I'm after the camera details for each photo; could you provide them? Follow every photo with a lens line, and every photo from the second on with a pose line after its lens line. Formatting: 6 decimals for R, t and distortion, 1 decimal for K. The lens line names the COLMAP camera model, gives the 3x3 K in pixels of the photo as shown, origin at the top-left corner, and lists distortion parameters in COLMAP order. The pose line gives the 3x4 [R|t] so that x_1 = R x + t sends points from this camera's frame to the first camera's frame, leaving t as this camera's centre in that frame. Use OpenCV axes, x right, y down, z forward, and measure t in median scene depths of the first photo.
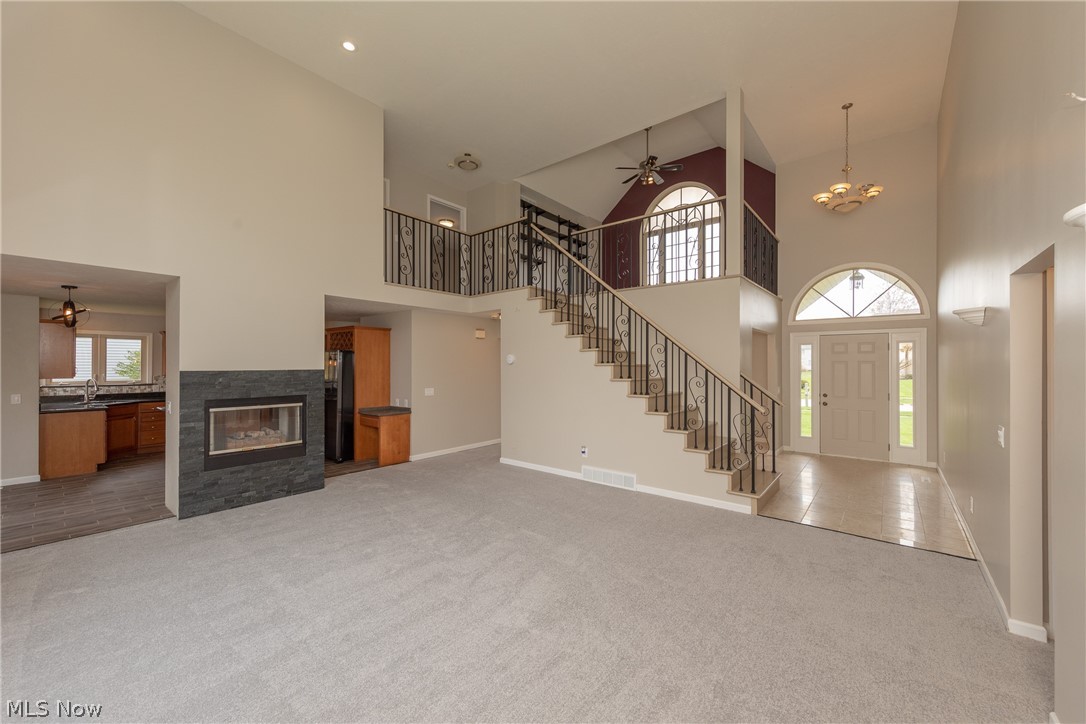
lens RADIAL K [[417.9, 0, 543.0], [0, 417.9, 362.0], [0, 0, 1]] dist [0.002368, 0.000231]
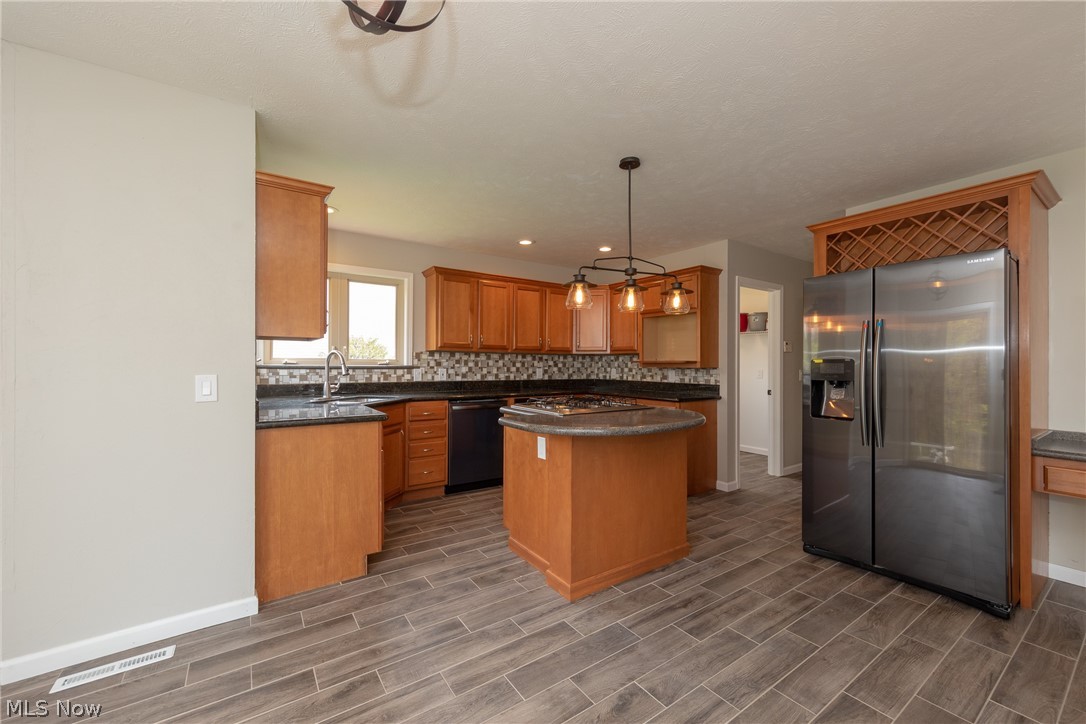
lens RADIAL K [[431.4, 0, 545.4], [0, 431.4, 364.5], [0, 0, 1]] dist [0.002544, 0.000267]
pose [[0.960837, 0.003268, -0.277094, -0.694386], [-0.001106, 0.999968, 0.007958, 0.051108], [0.277111, -0.007340, 0.960810, 0.576321]]
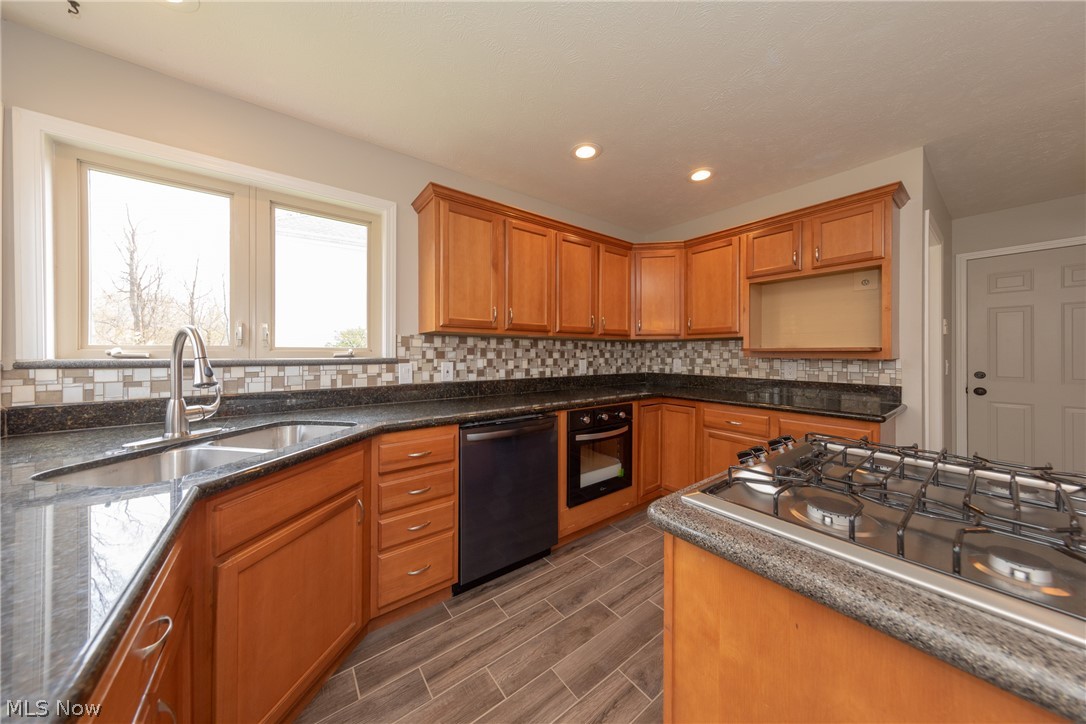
lens RADIAL K [[343.3, 0, 546.0], [0, 343.3, 352.1], [0, 0, 1]] dist [0.000930, 0.000045]
pose [[0.973303, -0.002797, -0.229506, -0.862819], [0.004139, 0.999977, 0.005367, 0.051724], [0.229486, -0.006173, 0.973292, 0.872170]]
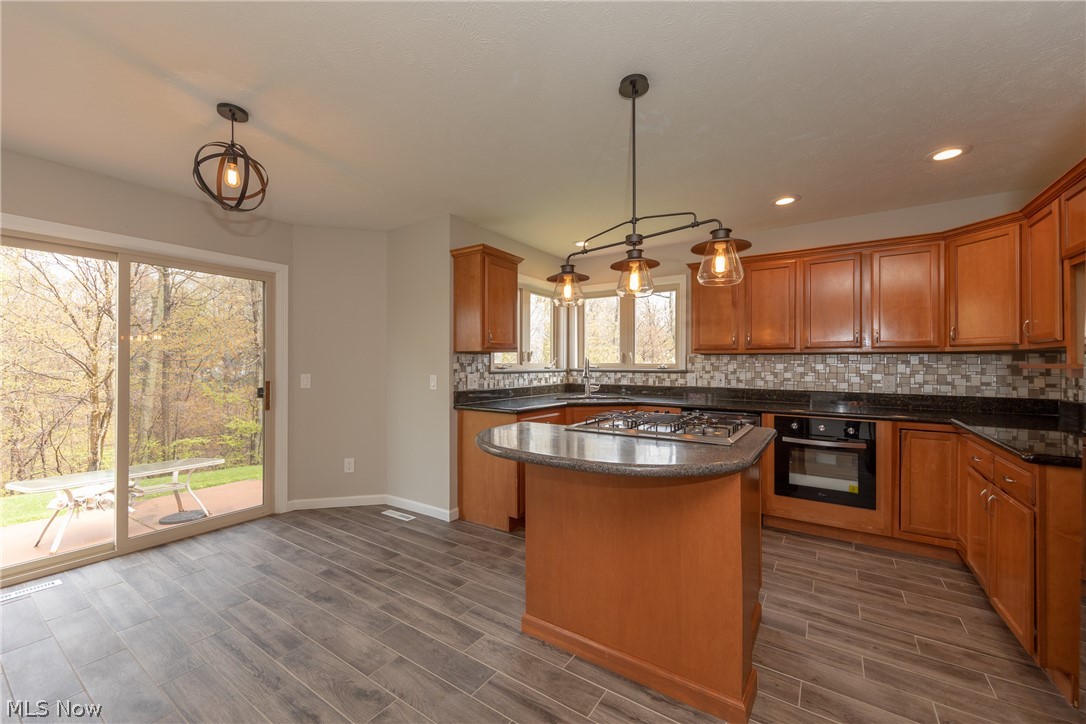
lens RADIAL K [[425.1, 0, 547.7], [0, 425.1, 361.3], [0, 0, 1]] dist [0.002493, 0.000200]
pose [[0.096359, -0.008597, -0.995309, -0.472923], [0.005328, 0.999953, -0.008121, 0.049748], [0.995332, -0.004521, 0.096400, 0.881625]]
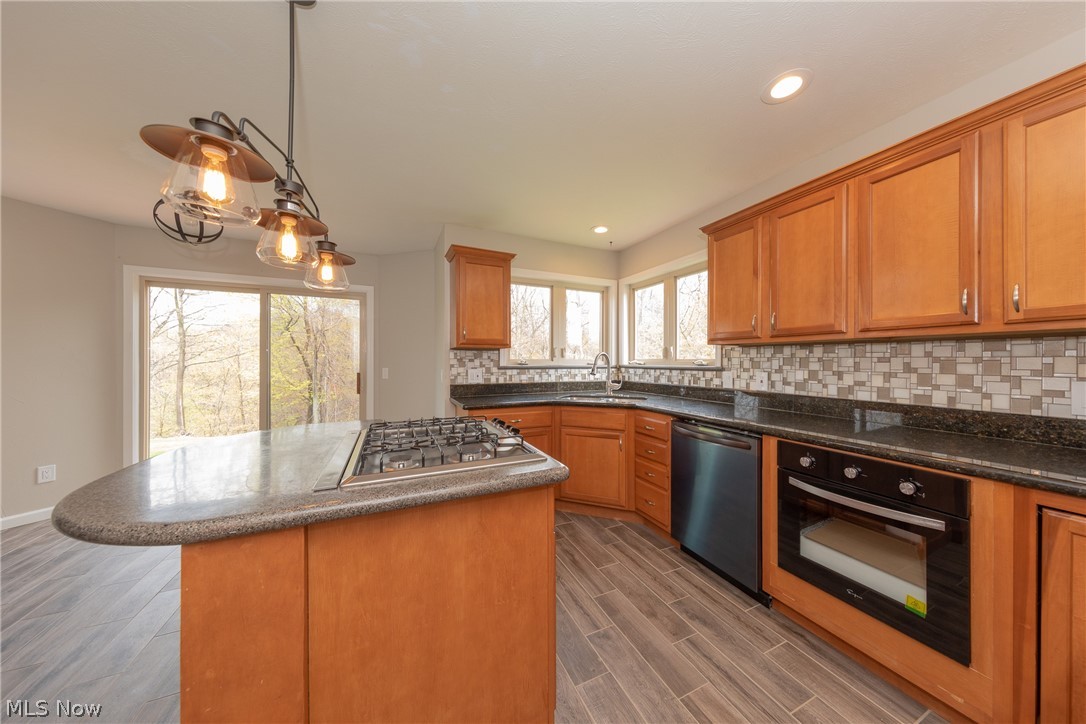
lens RADIAL K [[348.4, 0, 561.8], [0, 348.4, 363.3], [0, 0, 1]] dist [-0.000392, -0.000070]
pose [[-0.418105, -0.000262, -0.908398, -0.635633], [0.002723, 0.999995, -0.001542, 0.054192], [0.908394, -0.003119, -0.418103, 1.139011]]
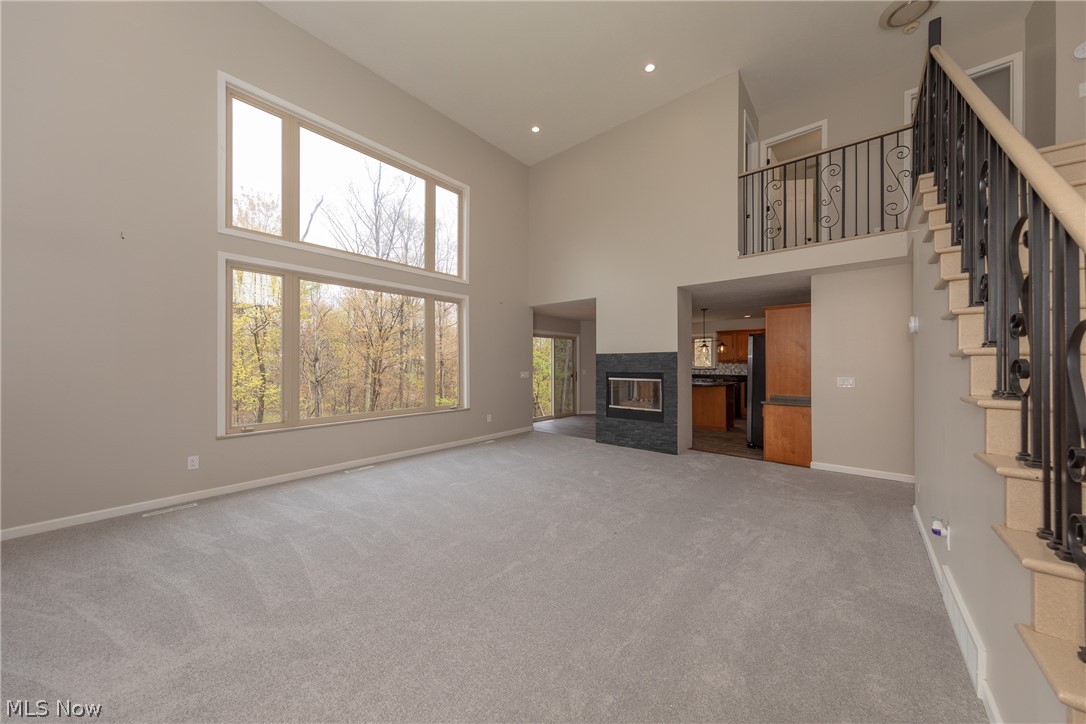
lens RADIAL K [[374.0, 0, 547.0], [0, 374.0, 360.2], [0, 0, 1]] dist [0.001013, 0.000117]
pose [[-0.013057, -0.011072, -0.999853, 0.391419], [0.005683, 0.999922, -0.011147, 0.038957], [0.999899, -0.005828, -0.012993, 0.506931]]
